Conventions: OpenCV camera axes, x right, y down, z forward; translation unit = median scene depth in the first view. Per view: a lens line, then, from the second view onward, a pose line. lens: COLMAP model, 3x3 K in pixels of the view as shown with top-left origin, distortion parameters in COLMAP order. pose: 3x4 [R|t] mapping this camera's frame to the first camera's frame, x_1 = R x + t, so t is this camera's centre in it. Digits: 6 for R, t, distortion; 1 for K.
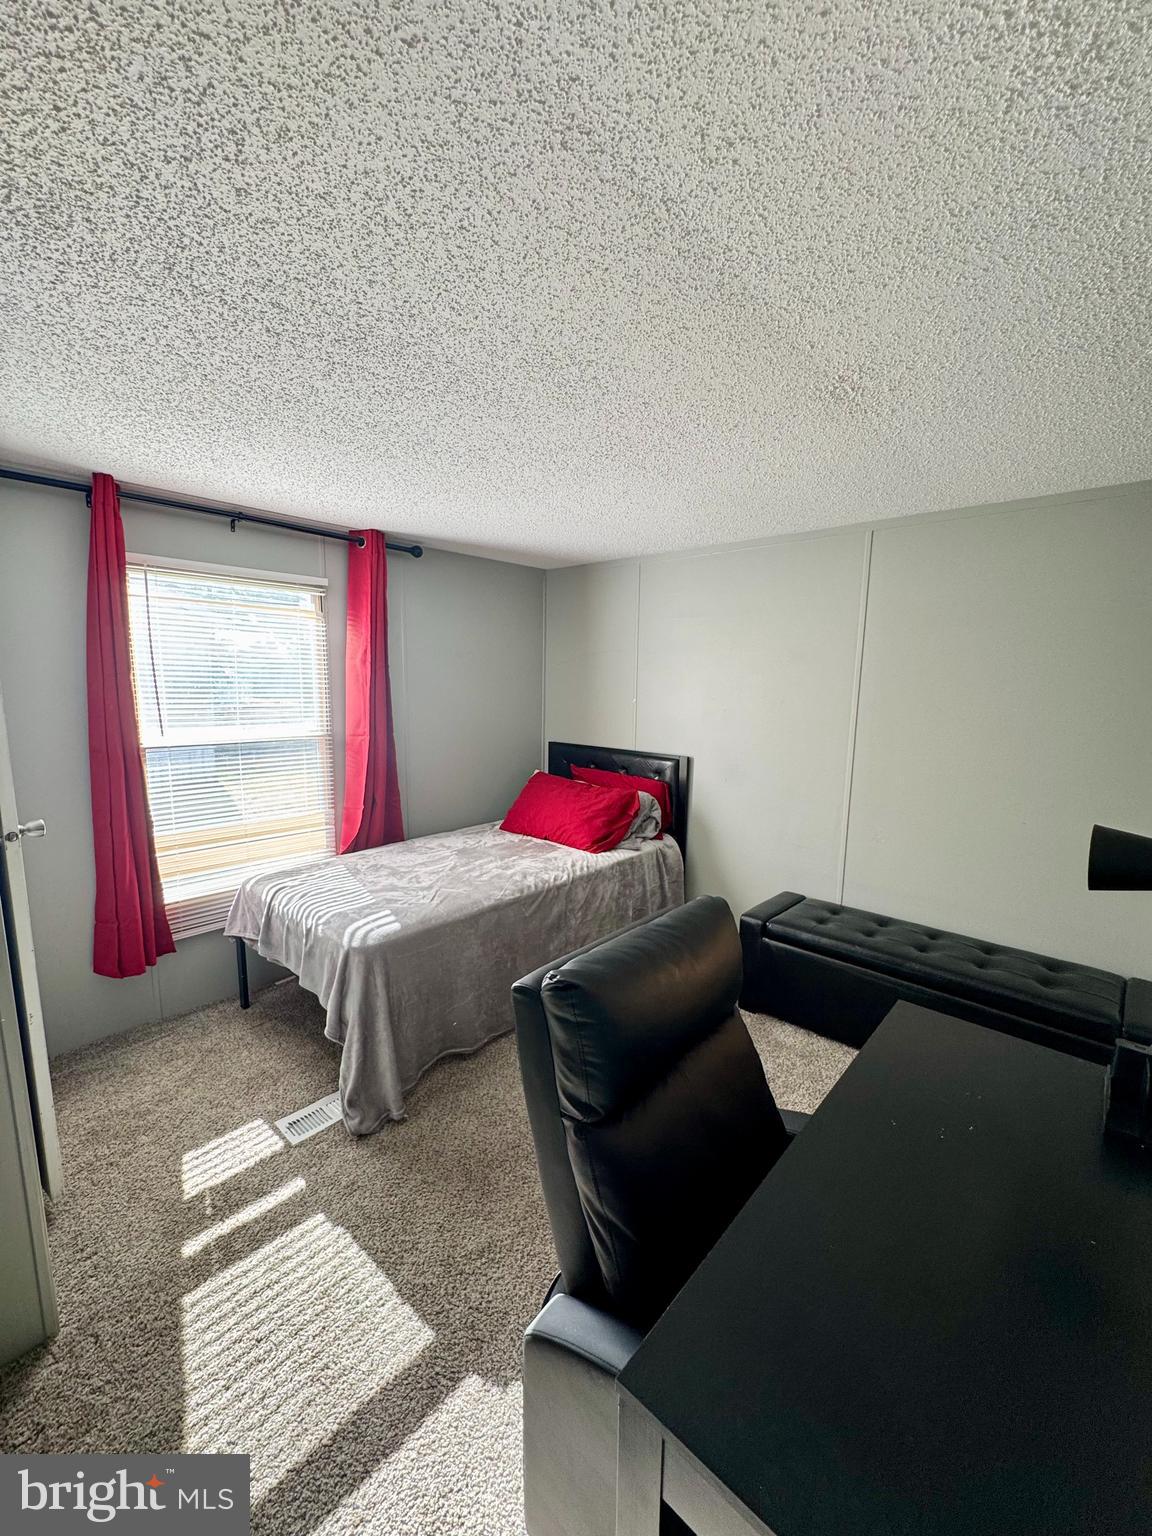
lens RADIAL K [[613.6, 0, 576.0], [0, 613.6, 768.0], [0, 0, 1]] dist [-0.000524, 0.000277]
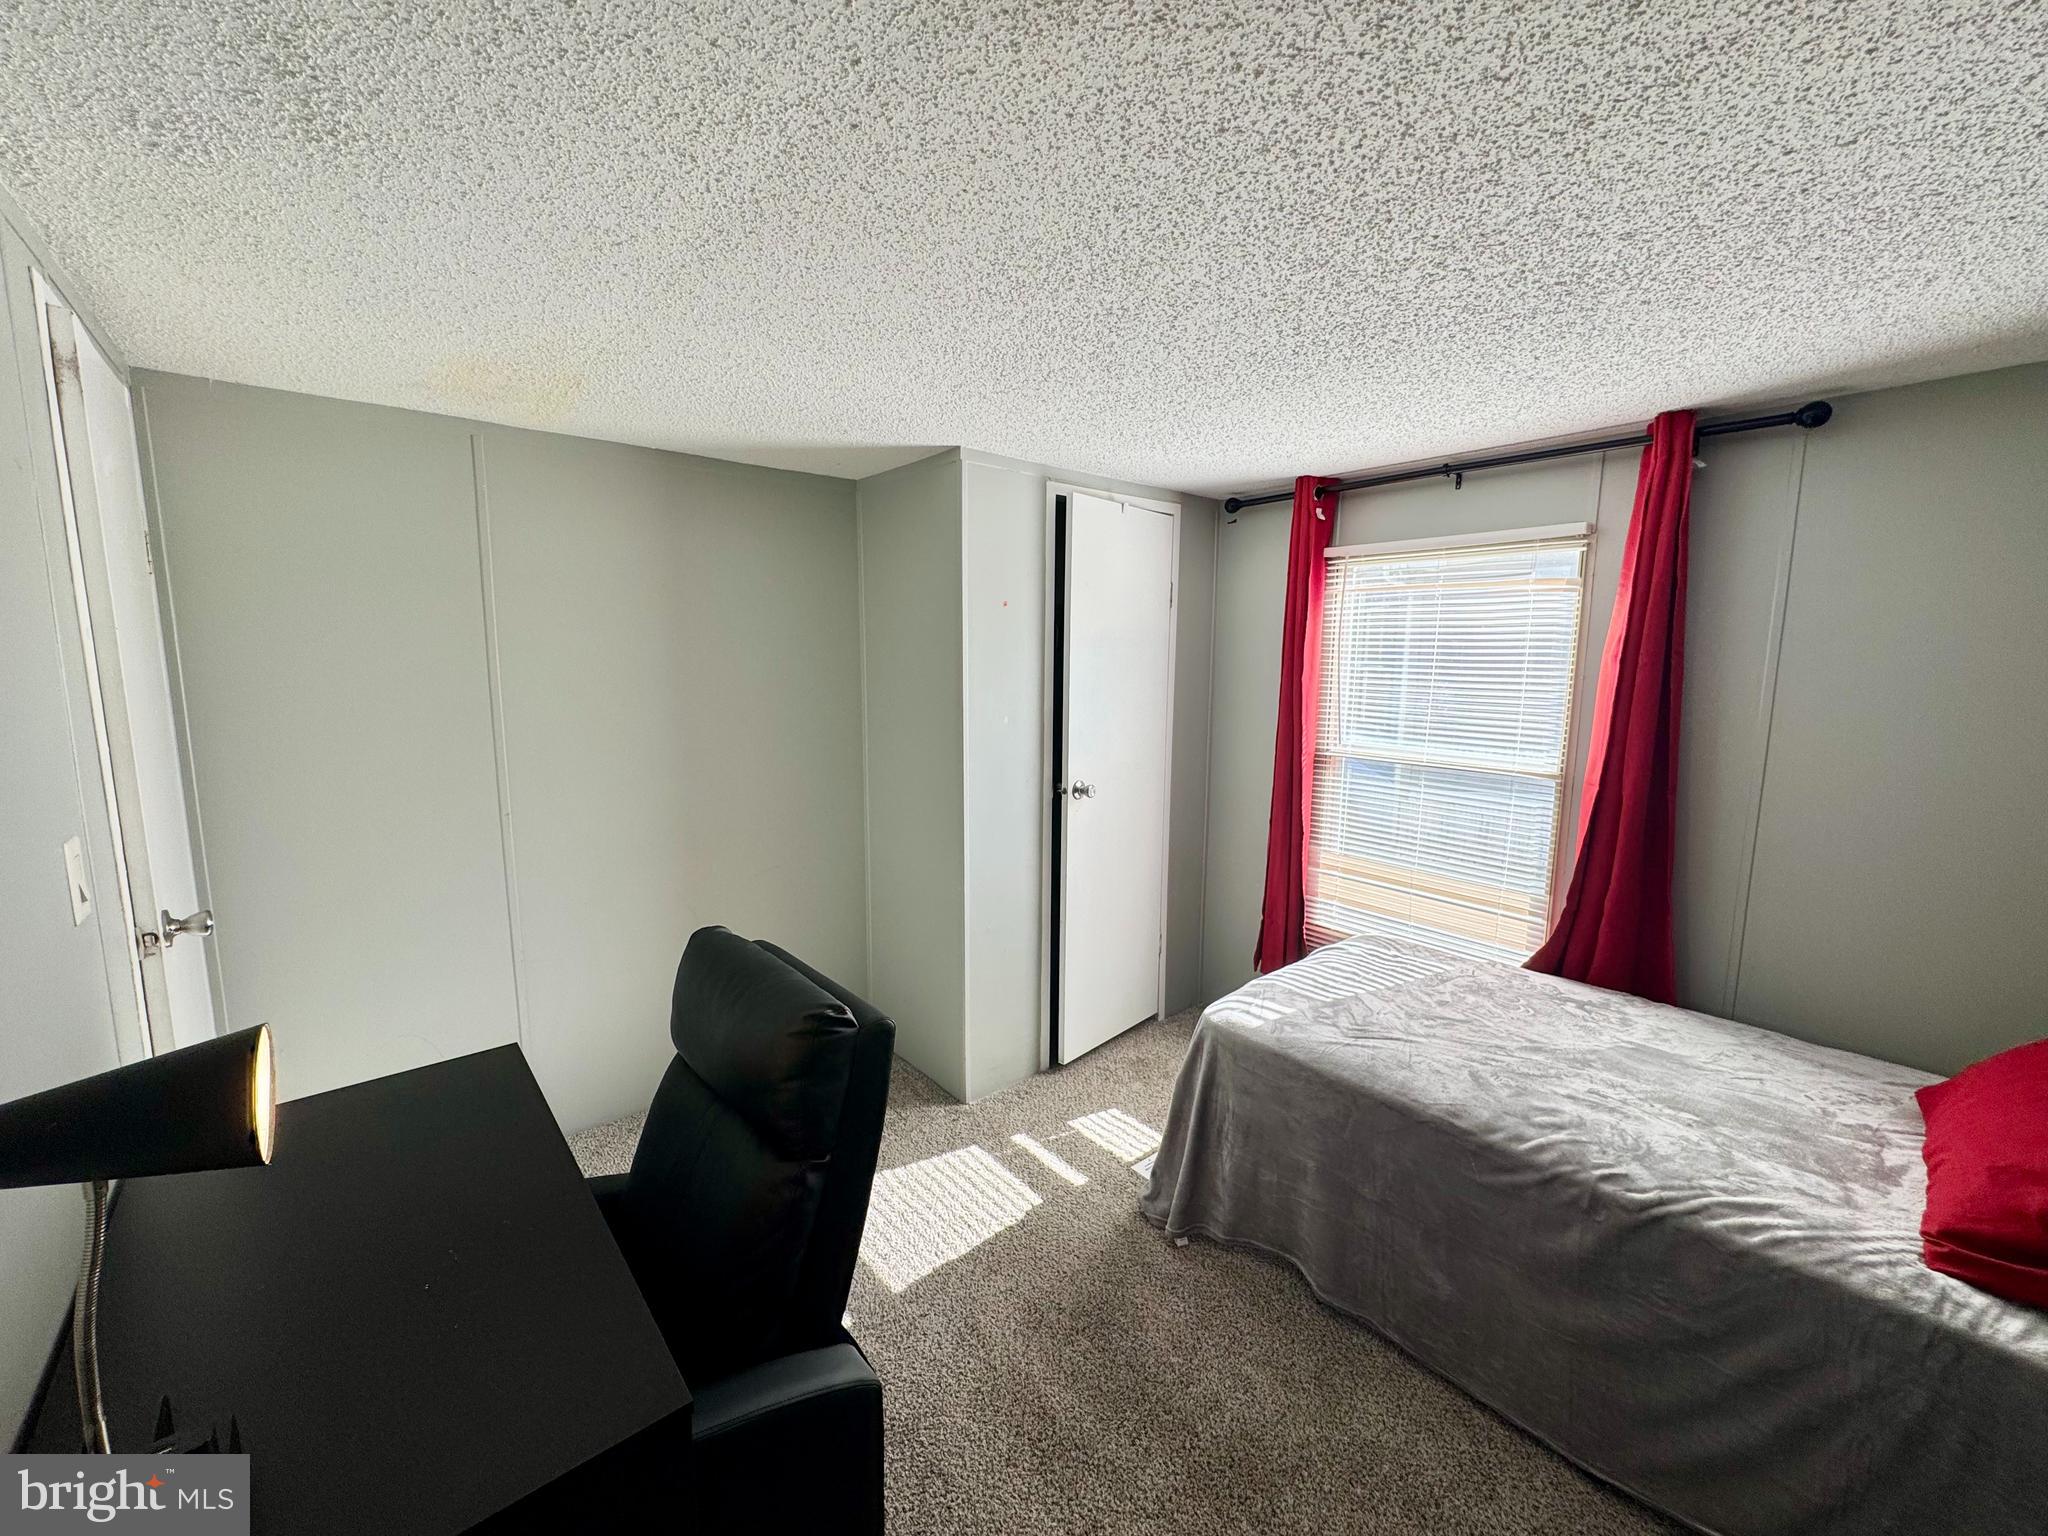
lens RADIAL K [[818.2, 0, 1020.8], [0, 818.2, 768.4], [0, 0, 1]] dist [-0.000524, 0.000277]
pose [[-0.132062, 0.126291, -0.983163, 0.546851], [-0.149530, 0.977962, 0.145708, -0.115414], [0.979898, 0.166255, -0.110267, 0.642554]]
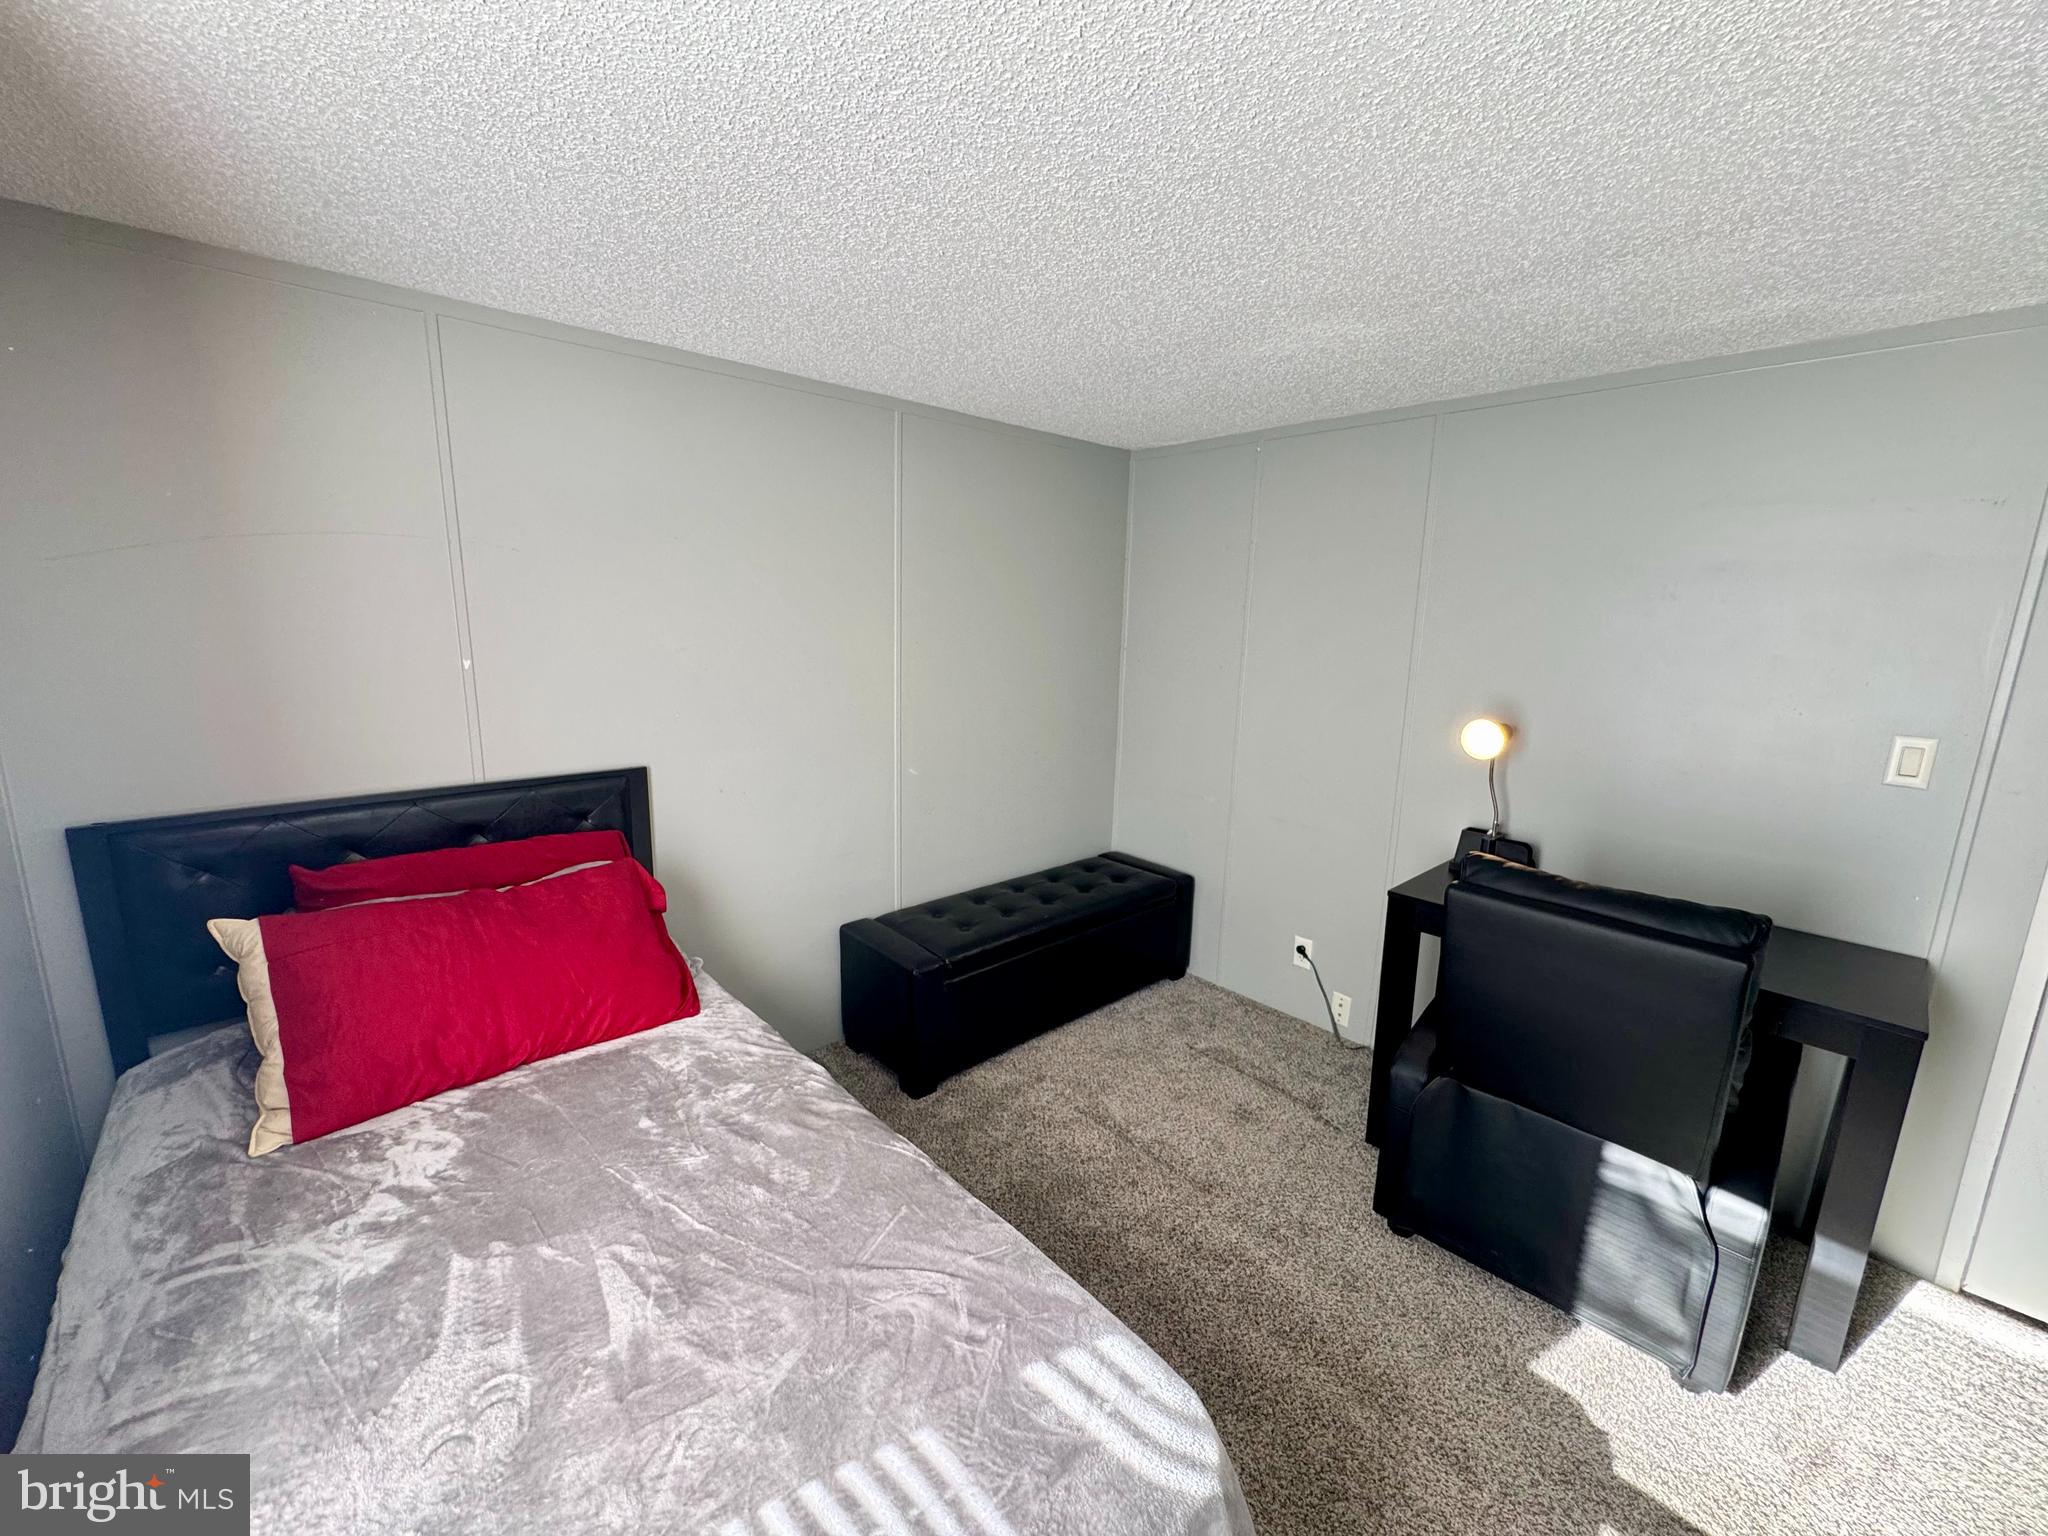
lens RADIAL K [[802.3, 0, 1021.5], [0, 802.3, 761.3], [0, 0, 1]] dist [0.000511, 0.000109]
pose [[0.081775, -0.196615, 0.977065, -0.563106], [0.123423, 0.974800, 0.185829, -0.136375], [-0.988979, 0.105396, 0.103981, 0.794308]]
